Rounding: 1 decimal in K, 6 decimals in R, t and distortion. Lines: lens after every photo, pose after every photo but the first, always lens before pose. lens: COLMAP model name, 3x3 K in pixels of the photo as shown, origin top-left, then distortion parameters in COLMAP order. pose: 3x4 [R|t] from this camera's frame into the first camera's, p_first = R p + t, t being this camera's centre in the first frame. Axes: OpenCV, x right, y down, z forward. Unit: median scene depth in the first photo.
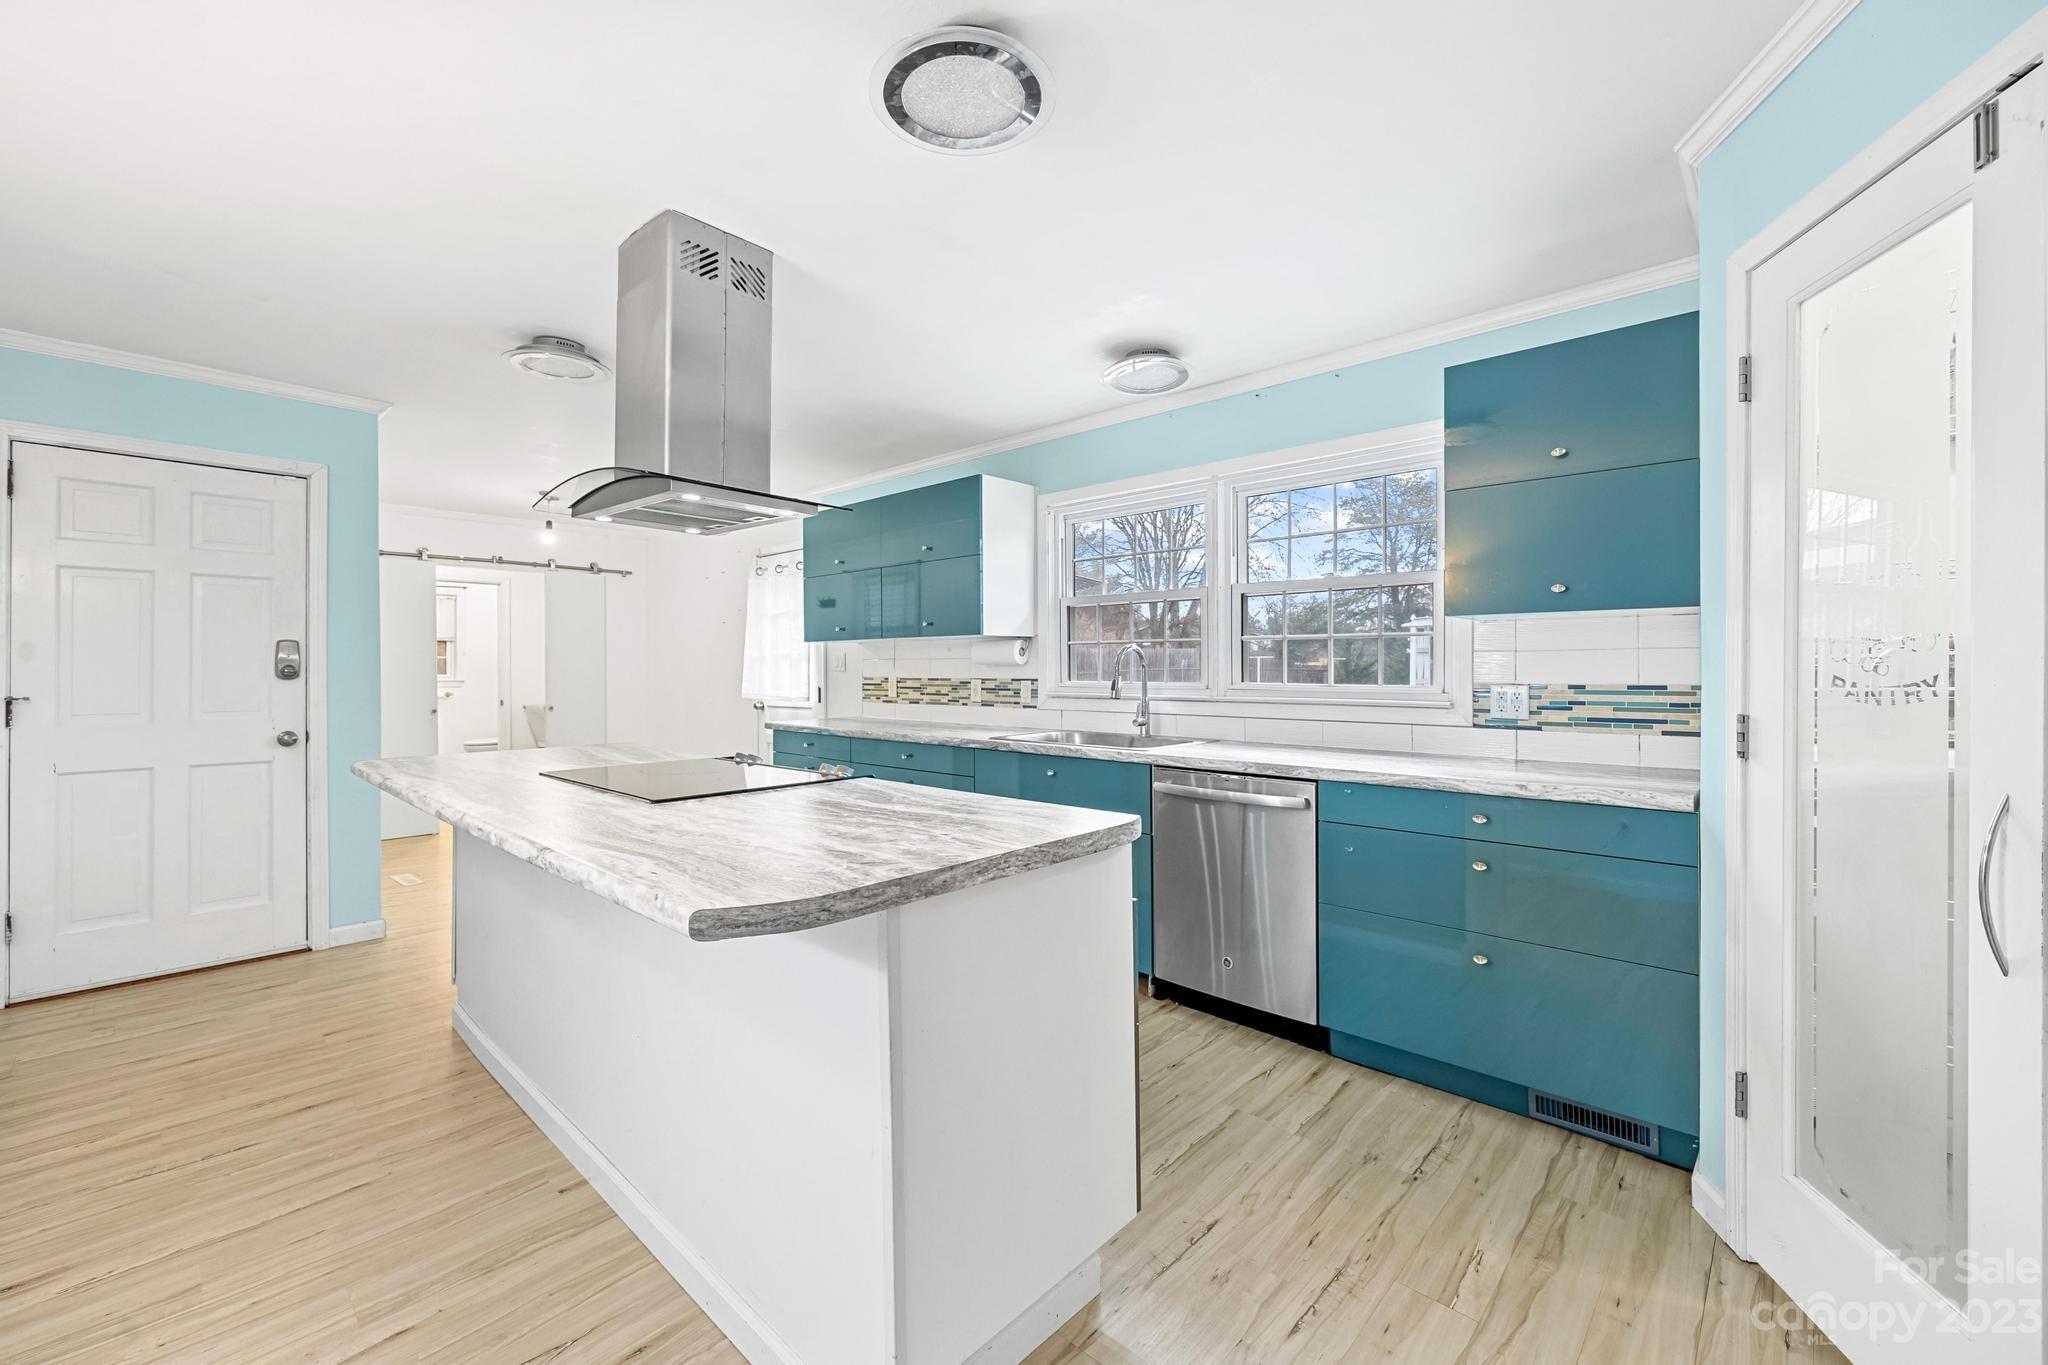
lens RADIAL K [[831.1, 0, 1016.6], [0, 831.1, 664.8], [0, 0, 1]] dist [-0.008926, 0.000603]
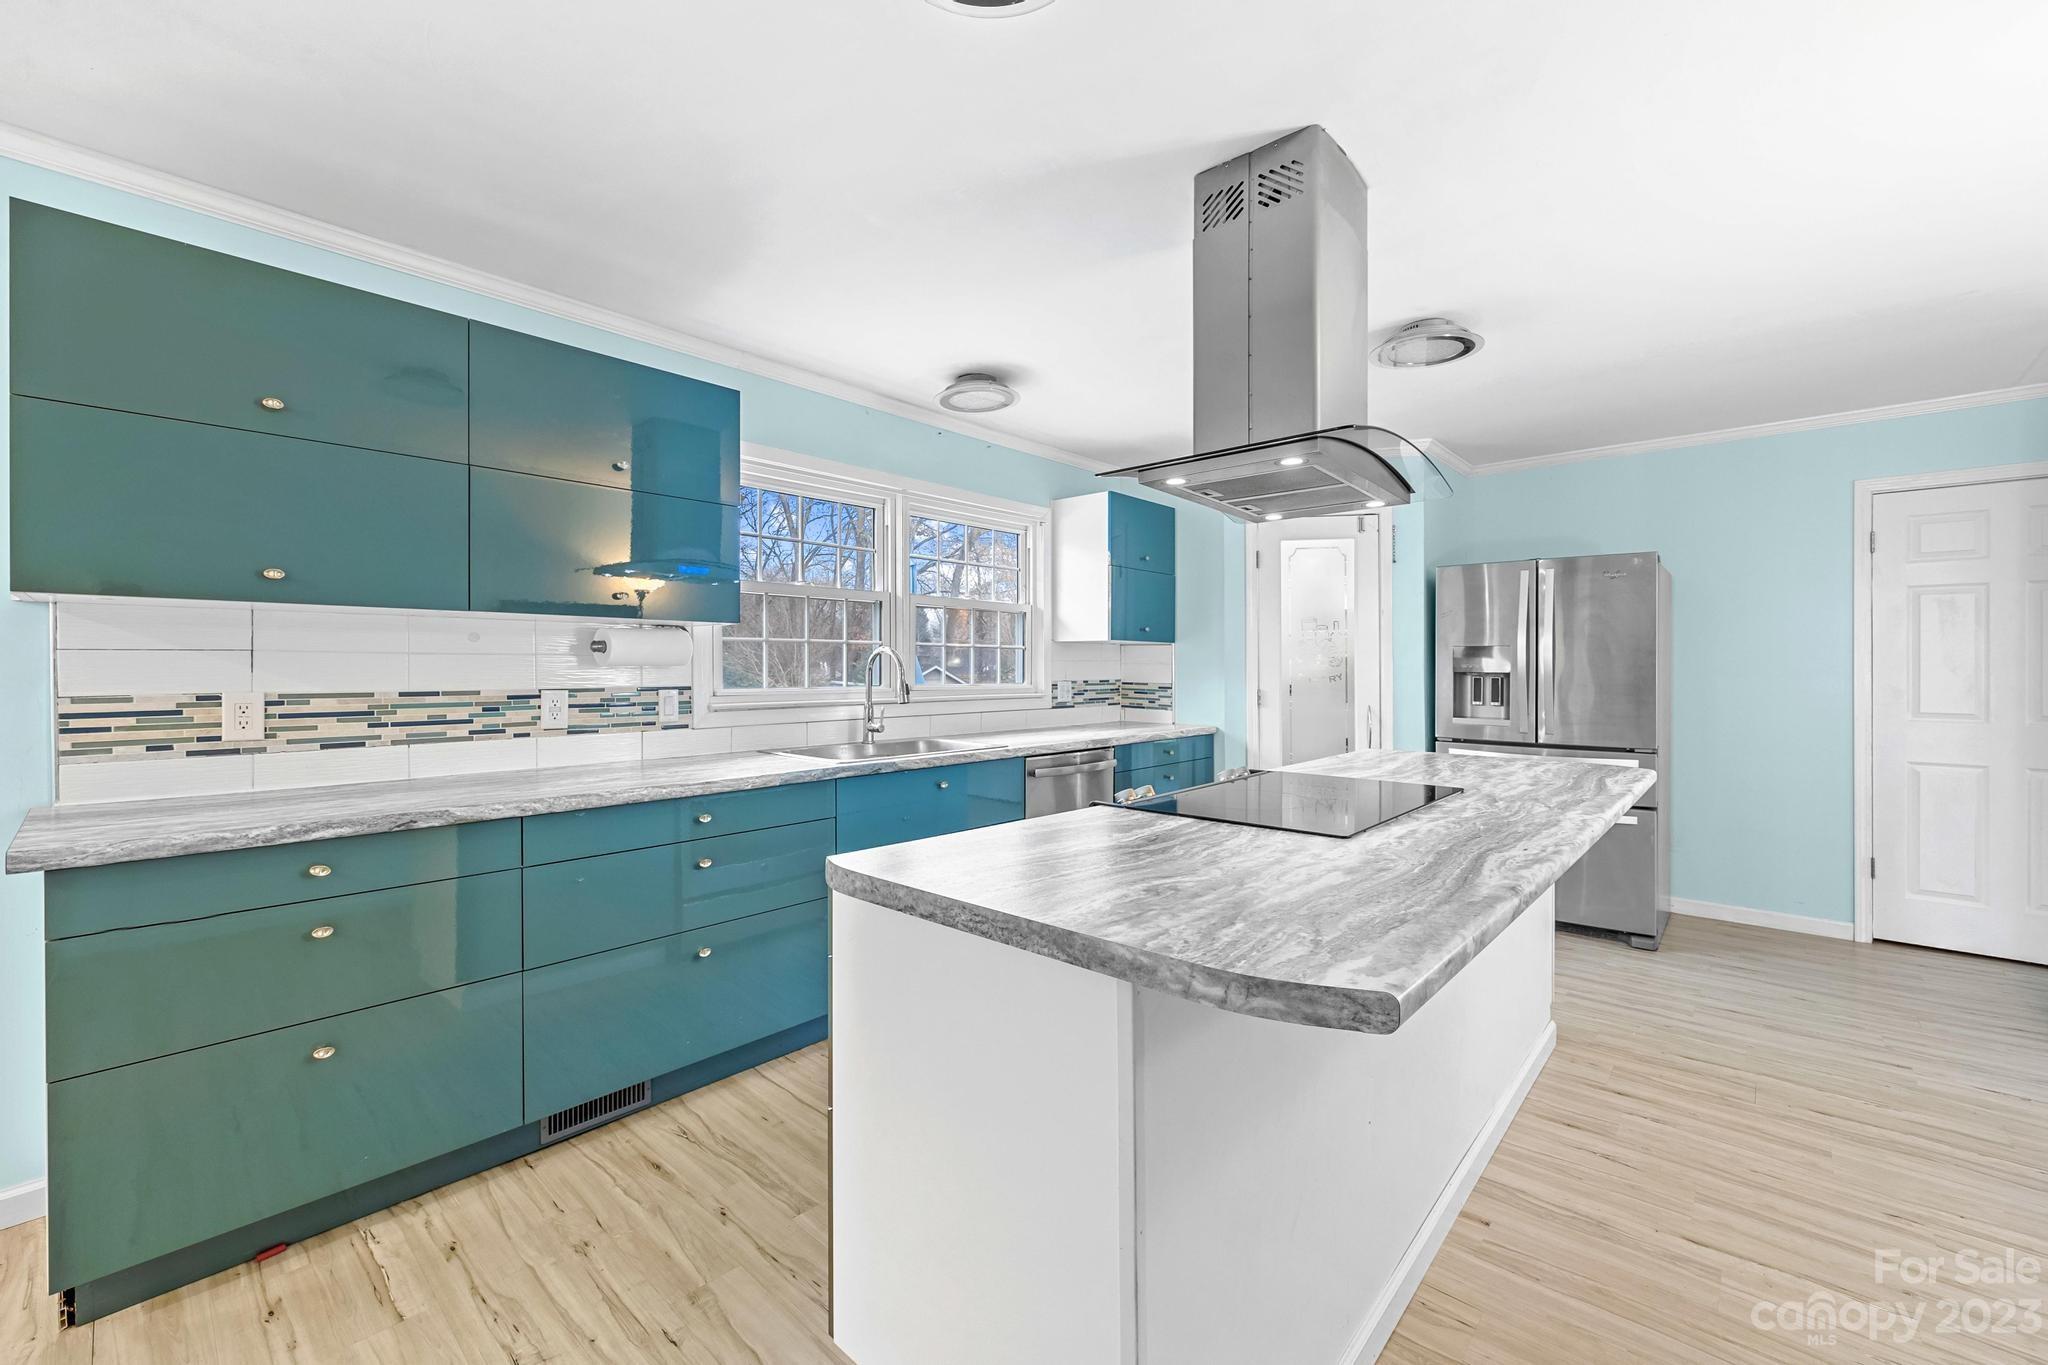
lens RADIAL K [[831.1, 0, 1019.5], [0, 831.1, 685.4], [0, 0, 1]] dist [-0.008926, 0.000603]
pose [[-0.022860, -0.021477, 0.999508, -0.652274], [-0.007662, 0.999744, 0.021306, -0.001292], [-0.999709, -0.007171, -0.023018, 0.690047]]
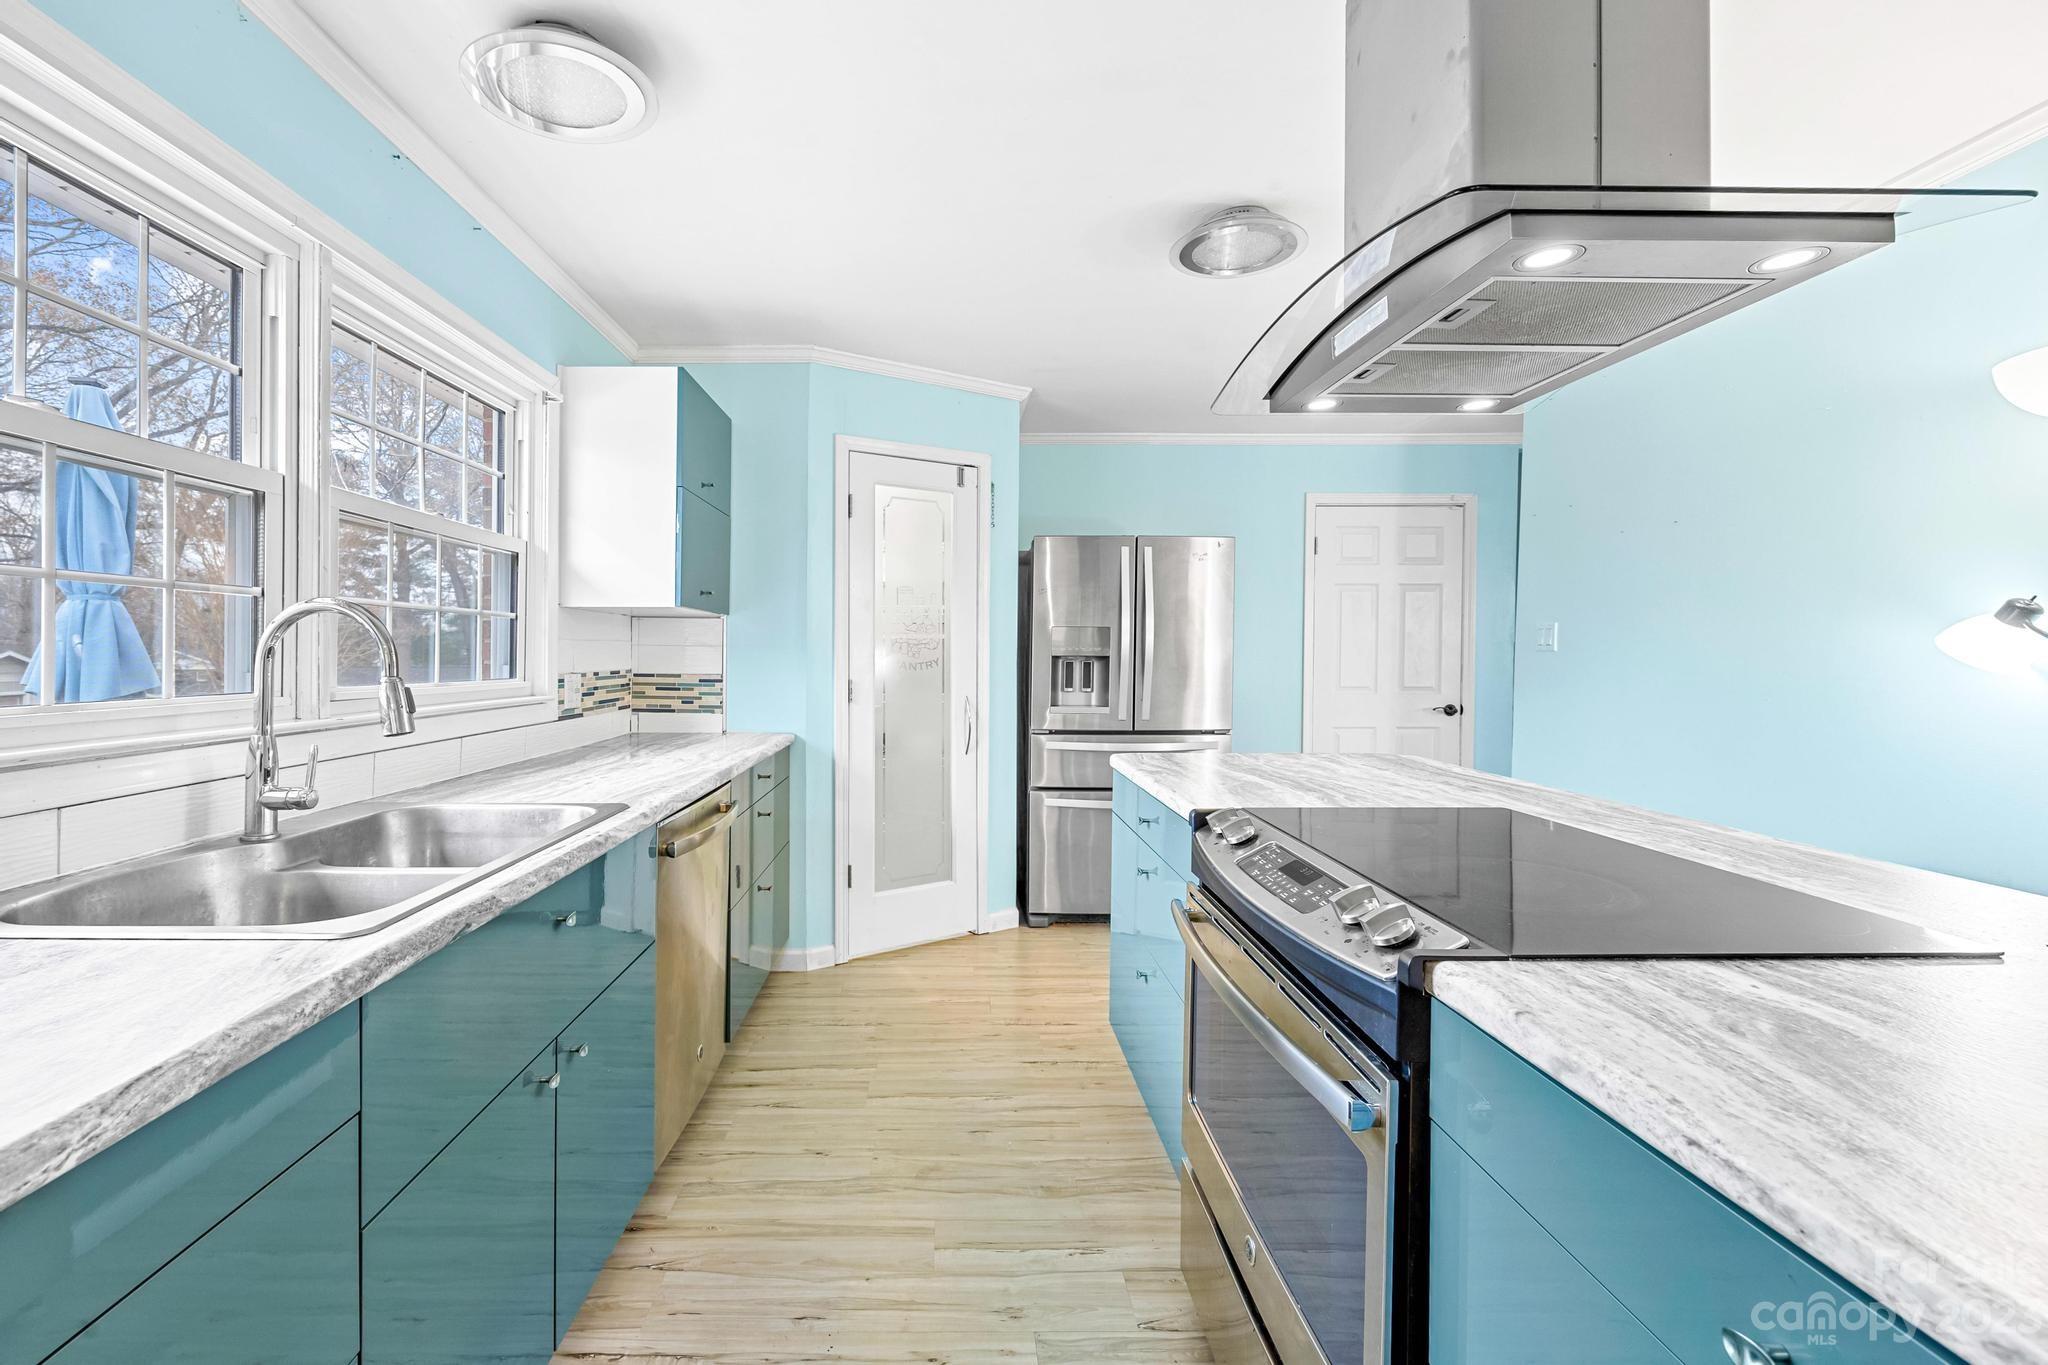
lens RADIAL K [[867.6, 0, 954.8], [0, 867.6, 657.9], [0, 0, 1]] dist [0.001559, 0.000190]
pose [[-0.693609, -0.002570, 0.720348, -0.289800], [-0.003152, 0.999995, 0.000533, 0.001953], [-0.720345, -0.001900, -0.693613, 0.851138]]
